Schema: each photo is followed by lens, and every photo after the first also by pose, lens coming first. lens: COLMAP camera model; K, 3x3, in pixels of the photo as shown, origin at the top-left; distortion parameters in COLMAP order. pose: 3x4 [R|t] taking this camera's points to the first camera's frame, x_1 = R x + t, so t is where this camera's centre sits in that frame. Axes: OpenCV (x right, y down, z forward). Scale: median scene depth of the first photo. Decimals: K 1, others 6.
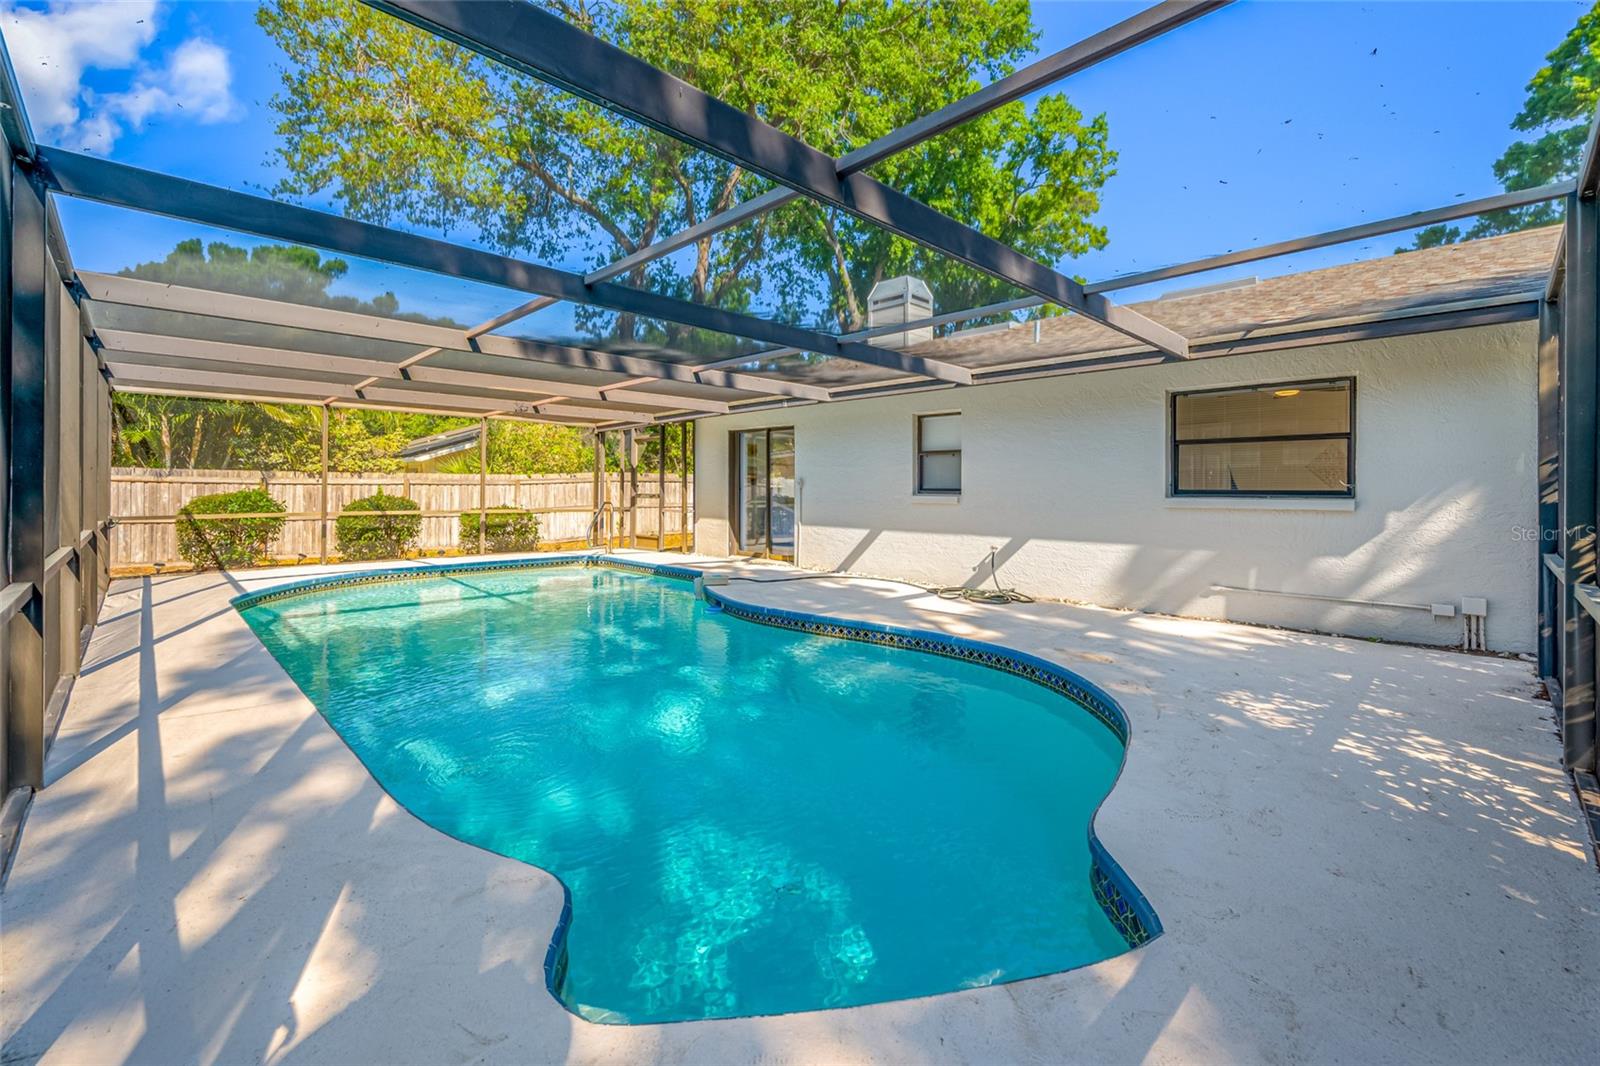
lens RADIAL K [[635.8, 0, 800.9], [0, 635.8, 528.8], [0, 0, 1]] dist [0.001847, 0.000212]
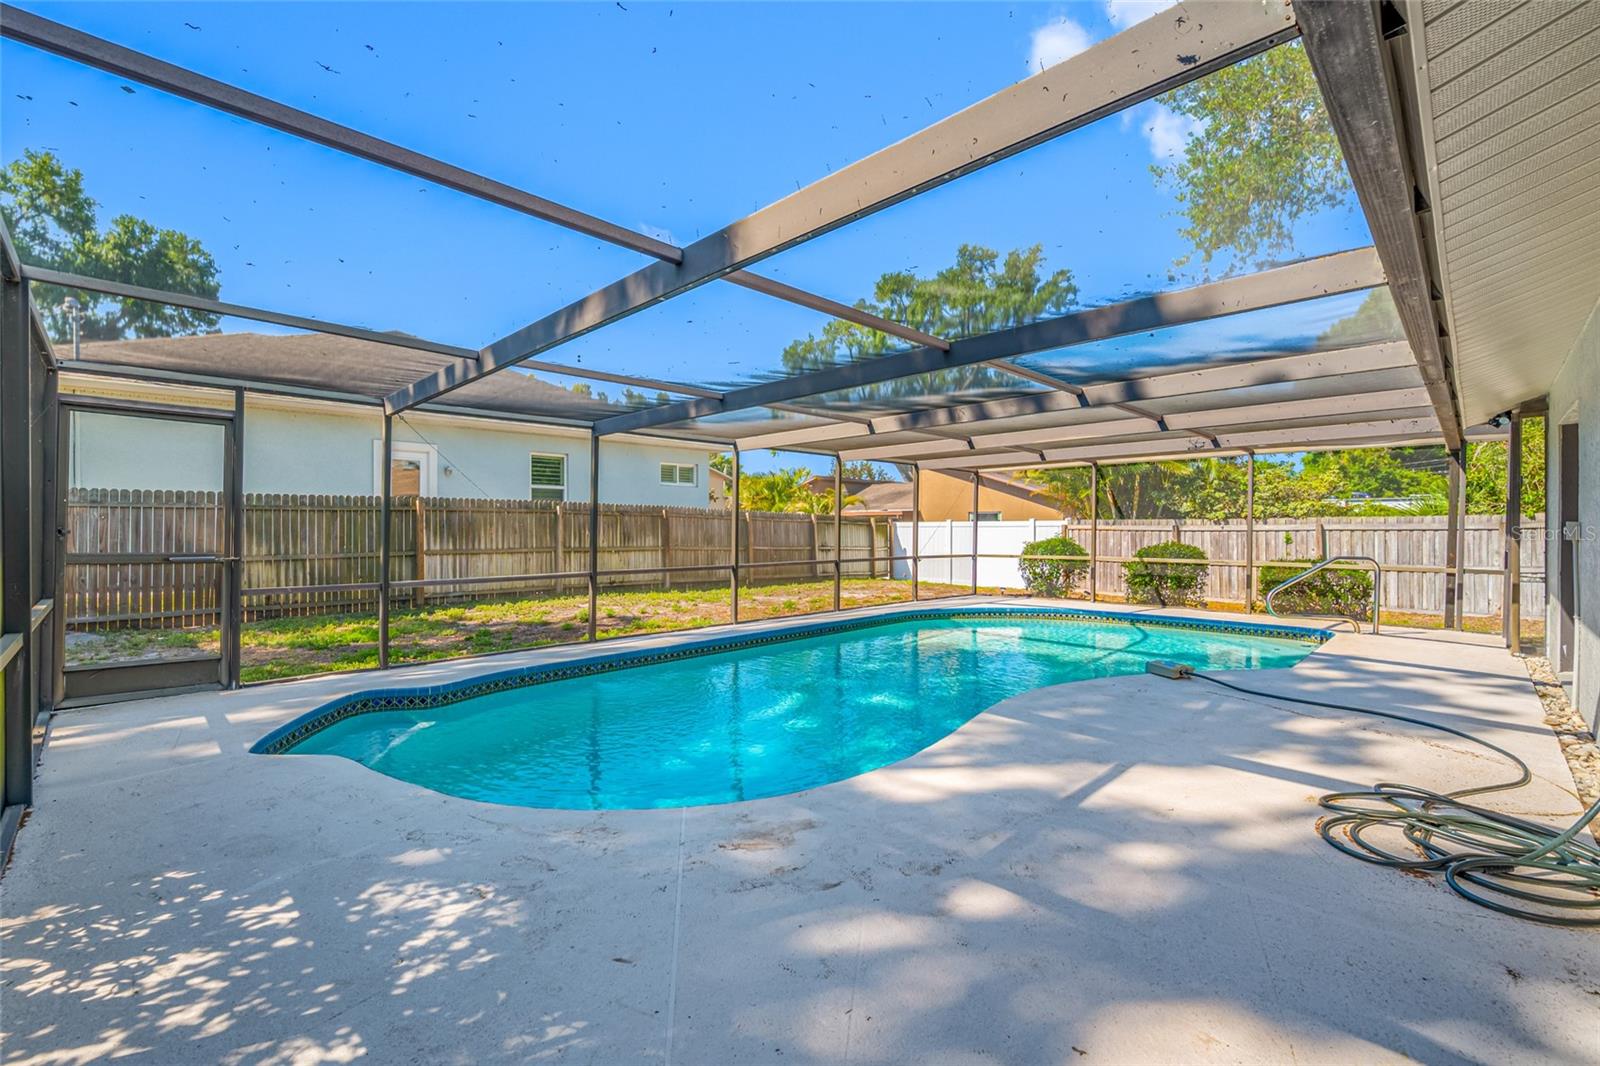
lens RADIAL K [[676.2, 0, 802.4], [0, 676.2, 531.5], [0, 0, 1]] dist [-0.000210, -0.000360]
pose [[0.042329, -0.000635, -0.999104, 0.313318], [-0.063922, 0.997949, -0.003343, -0.022971], [0.997057, 0.064006, 0.042202, 0.291269]]
